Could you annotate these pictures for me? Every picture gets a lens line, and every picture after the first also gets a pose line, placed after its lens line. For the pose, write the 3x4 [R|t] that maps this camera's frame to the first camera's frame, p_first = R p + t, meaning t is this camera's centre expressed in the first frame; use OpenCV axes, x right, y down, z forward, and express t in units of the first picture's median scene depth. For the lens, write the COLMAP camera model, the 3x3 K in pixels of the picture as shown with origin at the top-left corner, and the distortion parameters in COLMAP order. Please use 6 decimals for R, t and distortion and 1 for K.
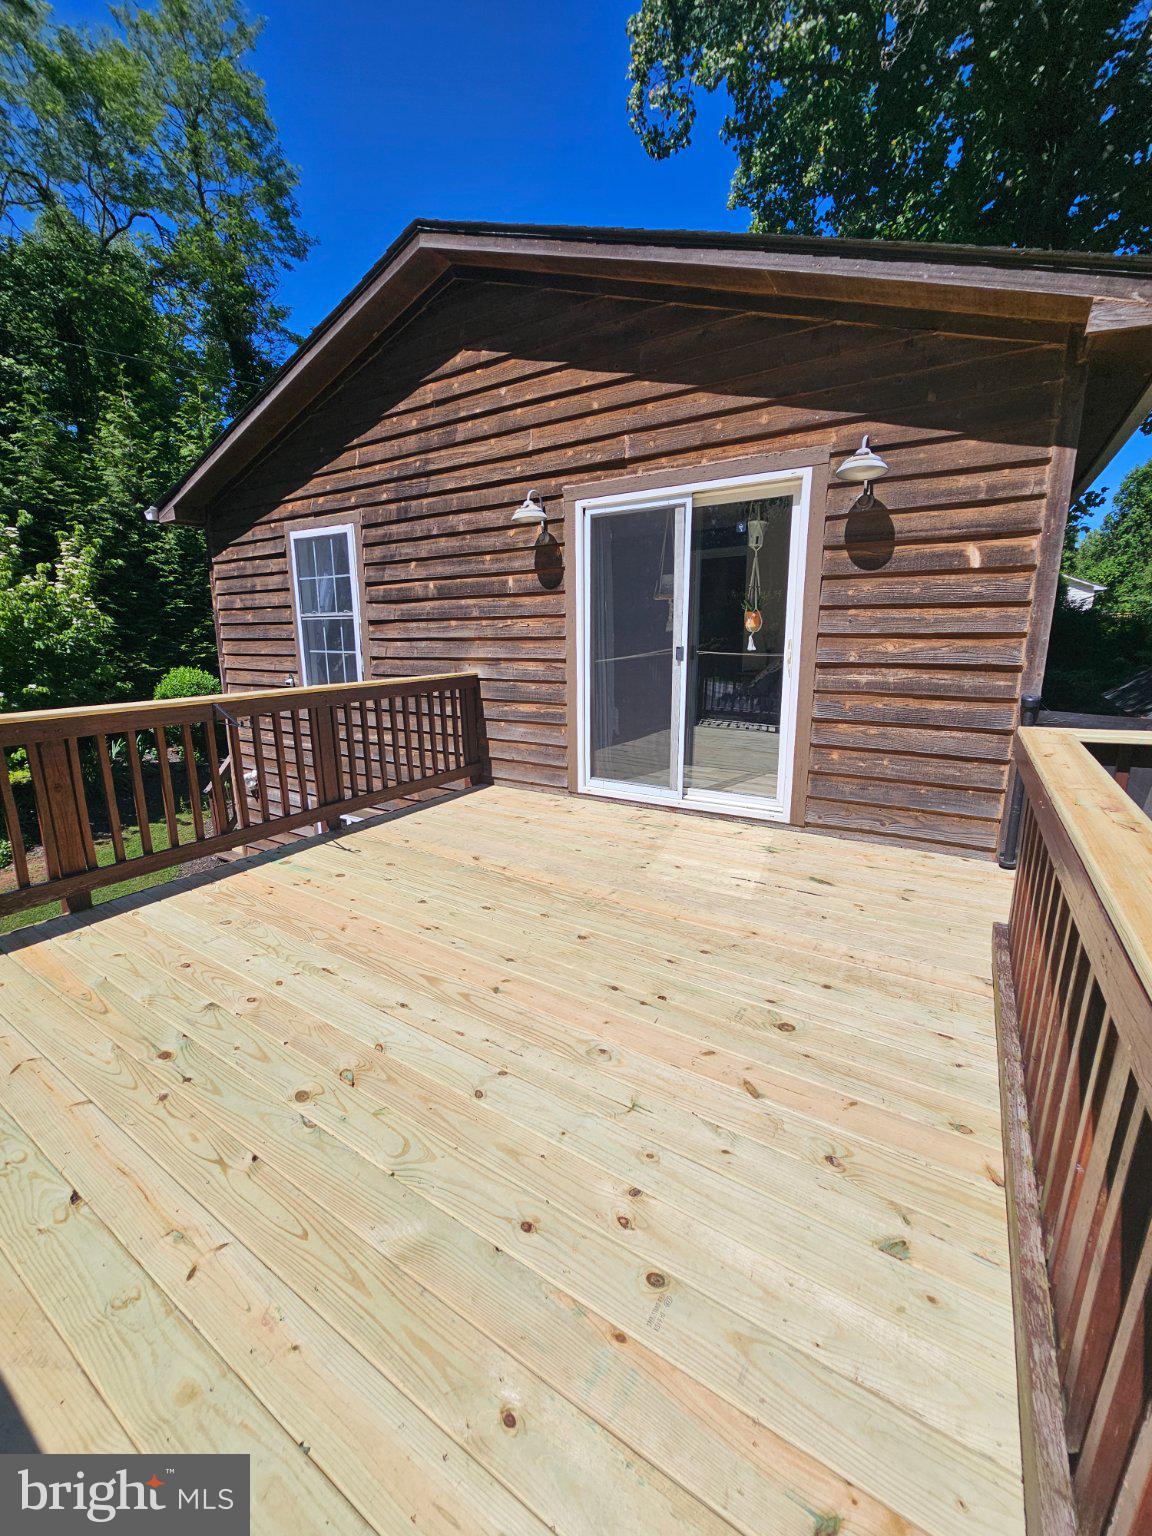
lens RADIAL K [[622.5, 0, 568.3], [0, 622.5, 768.6], [0, 0, 1]] dist [-0.004443, 0.000647]
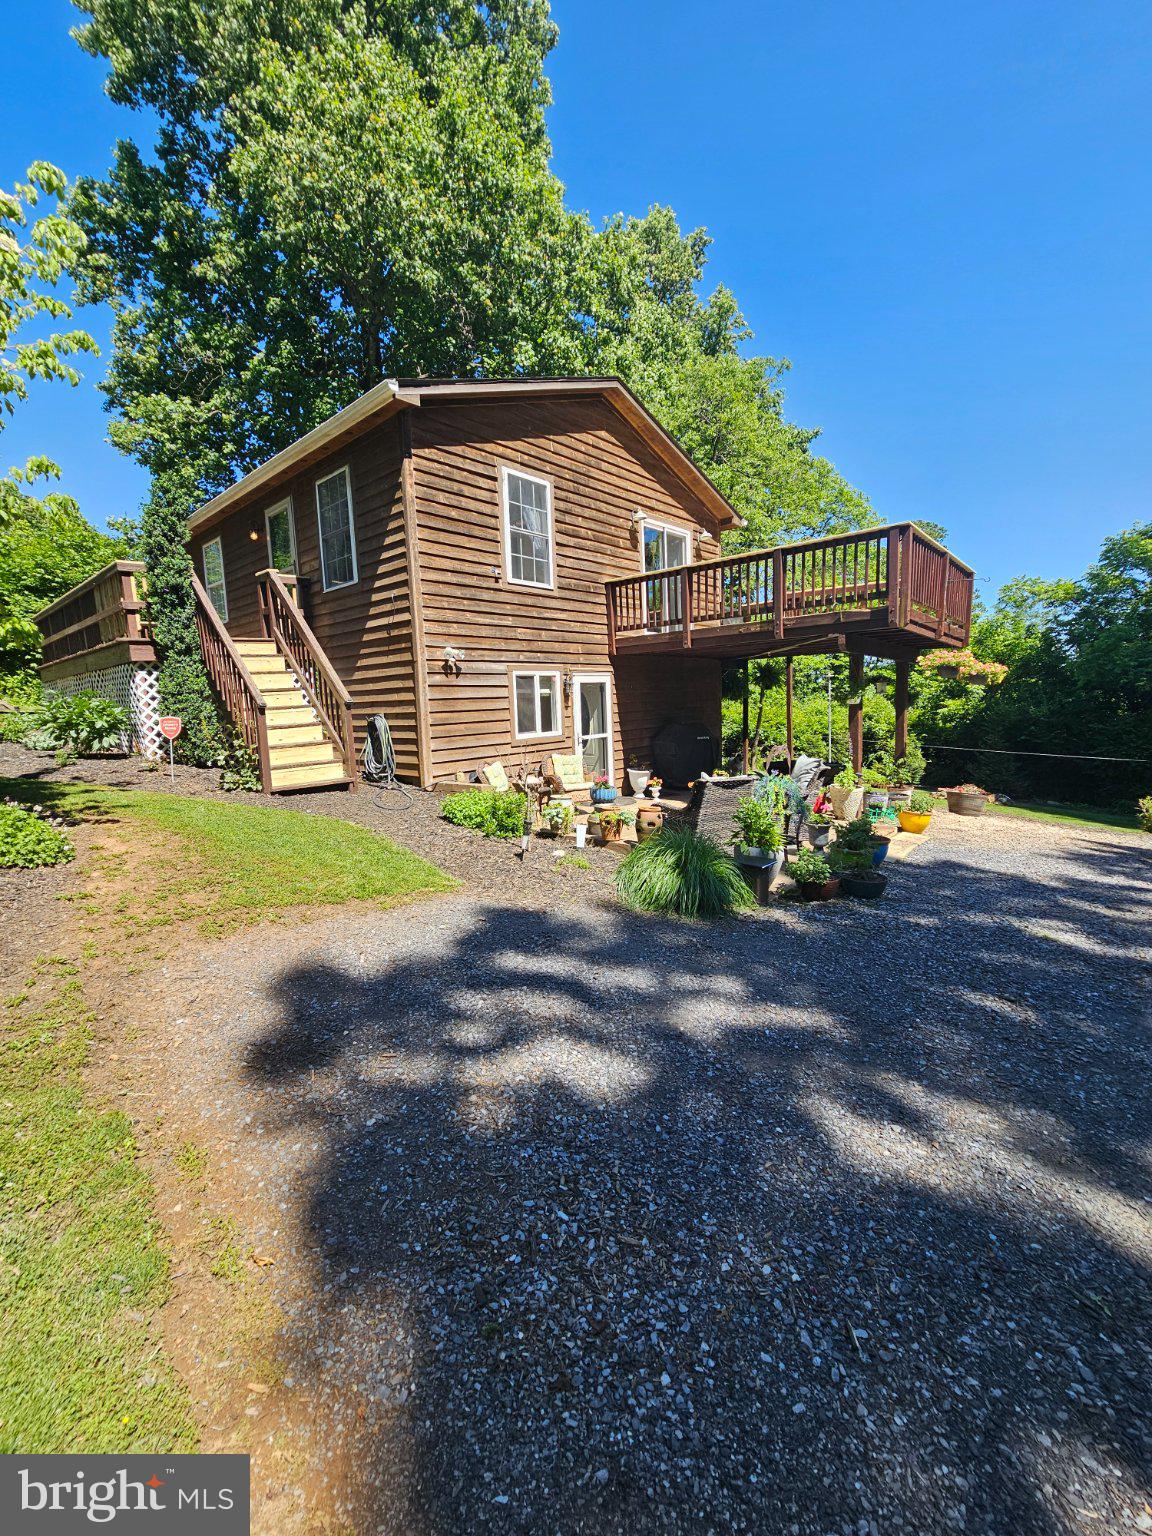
lens RADIAL K [[622.5, 0, 576.0], [0, 622.5, 773.0], [0, 0, 1]] dist [-0.004443, 0.000647]
pose [[0.160193, -0.120128, 0.979749, -2.282538], [0.244273, 0.966518, 0.078566, 0.269961], [-0.956383, 0.226741, 0.184174, 0.891128]]
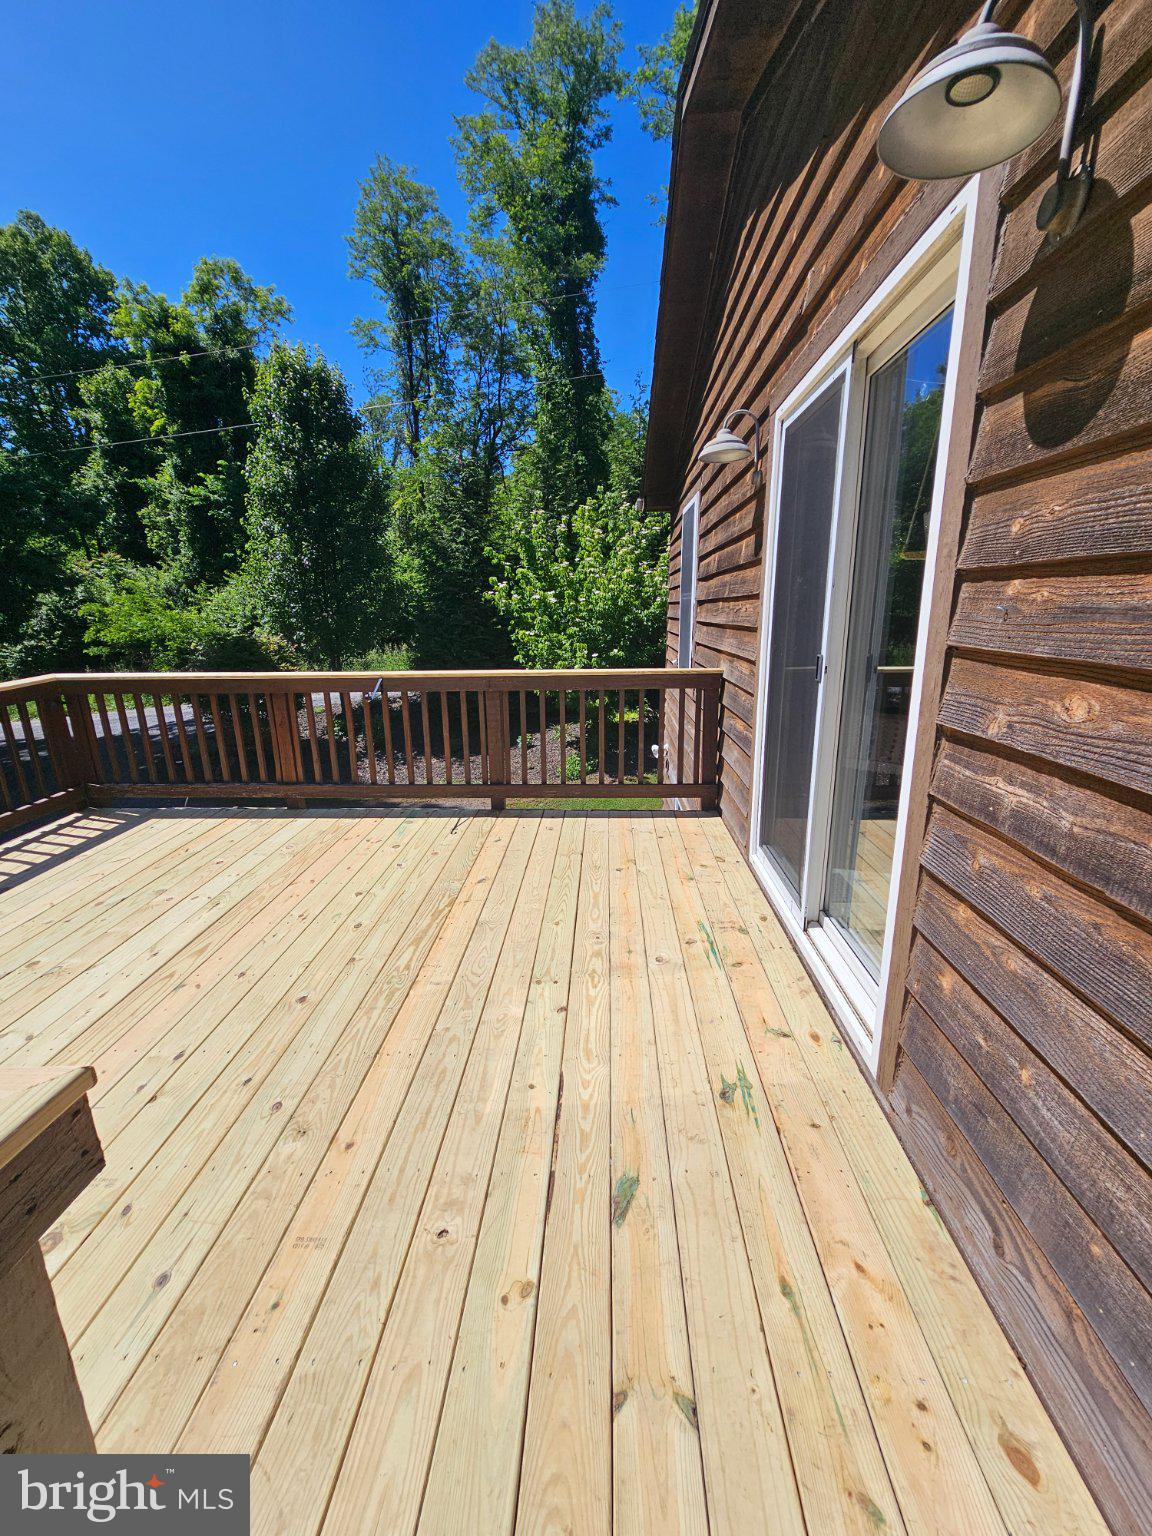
lens RADIAL K [[622.5, 0, 569.3], [0, 622.5, 772.6], [0, 0, 1]] dist [-0.004443, 0.000647]
pose [[0.487929, 0.224804, -0.843438, 0.447907], [-0.177860, 0.971600, 0.156072, -0.118891], [0.854571, 0.073863, 0.514056, 0.454860]]
